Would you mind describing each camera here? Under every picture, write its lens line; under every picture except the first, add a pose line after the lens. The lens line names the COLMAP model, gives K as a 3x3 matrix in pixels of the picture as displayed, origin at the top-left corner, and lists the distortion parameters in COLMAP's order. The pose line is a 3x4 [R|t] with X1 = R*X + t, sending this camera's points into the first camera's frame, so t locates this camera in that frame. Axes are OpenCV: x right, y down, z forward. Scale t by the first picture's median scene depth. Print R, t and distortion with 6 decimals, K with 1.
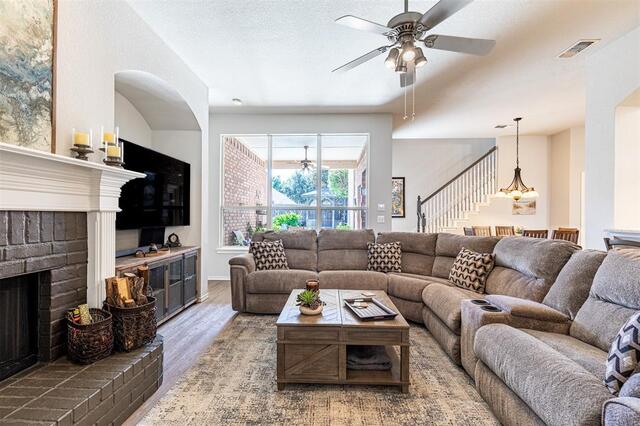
lens RADIAL K [[286.4, 0, 319.6], [0, 286.4, 214.9], [0, 0, 1]] dist [0.004945, -0.000875]
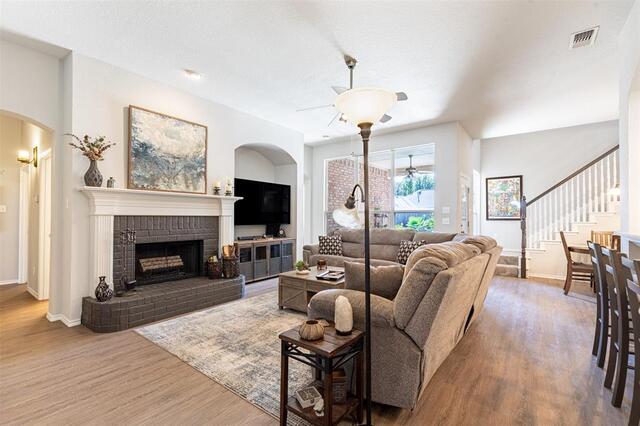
lens RADIAL K [[286.4, 0, 319.6], [0, 286.4, 214.9], [0, 0, 1]] dist [0.004945, -0.000875]
pose [[0.817223, -0.006307, -0.576287, 0.638367], [0.000932, 0.999953, -0.009622, 0.001427], [0.576321, 0.007326, 0.817191, -0.218058]]
